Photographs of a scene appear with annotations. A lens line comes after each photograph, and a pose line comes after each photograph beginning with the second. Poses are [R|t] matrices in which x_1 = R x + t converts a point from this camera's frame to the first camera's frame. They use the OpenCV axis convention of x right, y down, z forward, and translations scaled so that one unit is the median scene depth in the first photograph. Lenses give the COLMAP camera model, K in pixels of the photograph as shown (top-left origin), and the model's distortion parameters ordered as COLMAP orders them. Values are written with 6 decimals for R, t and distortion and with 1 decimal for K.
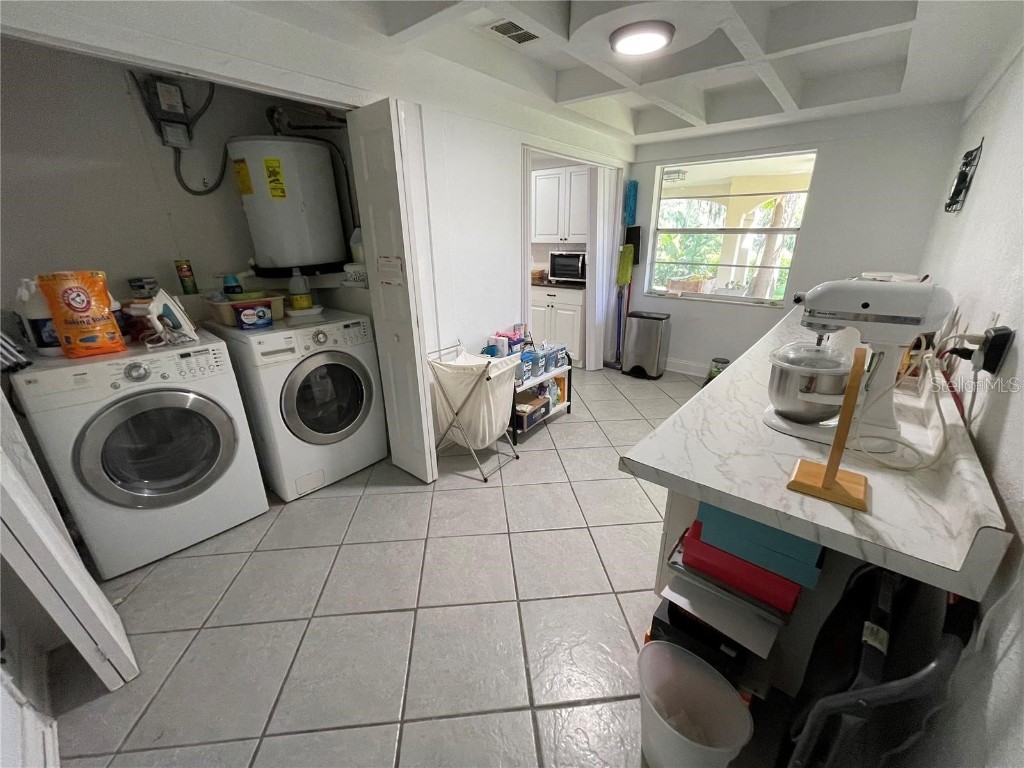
lens RADIAL K [[412.4, 0, 513.9], [0, 412.4, 386.2], [0, 0, 1]] dist [-0.001205, -0.000333]
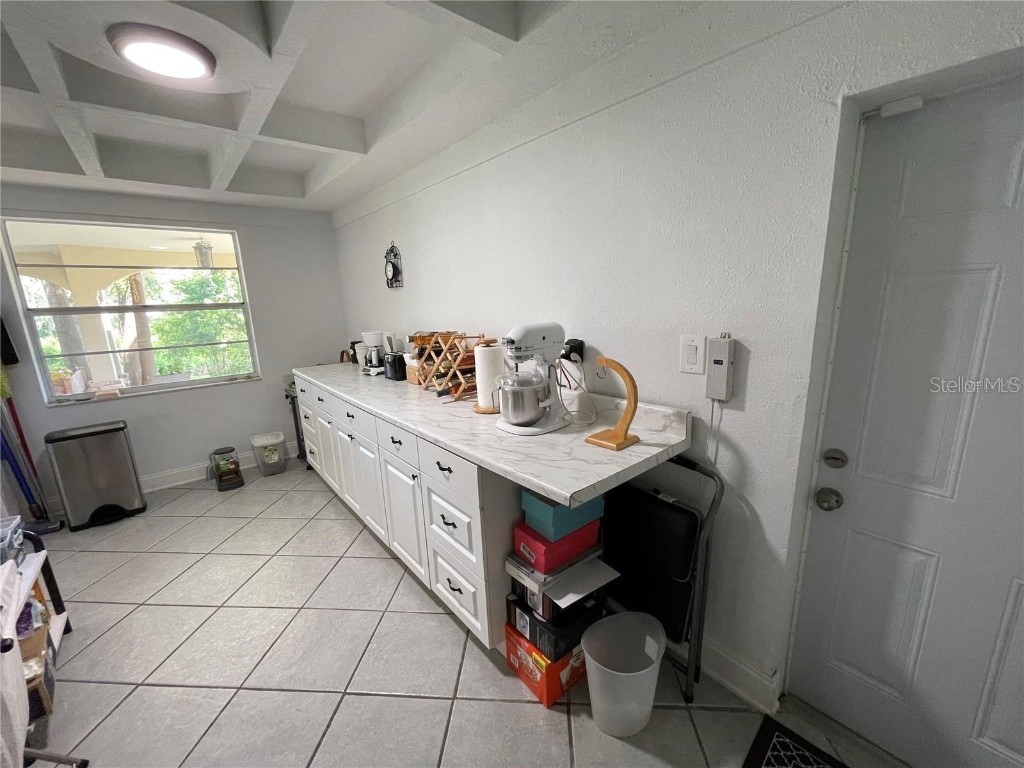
lens RADIAL K [[412.4, 0, 511.3], [0, 412.4, 384.6], [0, 0, 1]] dist [-0.001205, -0.000333]
pose [[0.174785, -0.202541, 0.963549, -0.235946], [0.373030, 0.919283, 0.125570, -0.090331], [-0.911207, 0.337485, 0.236231, 0.260985]]
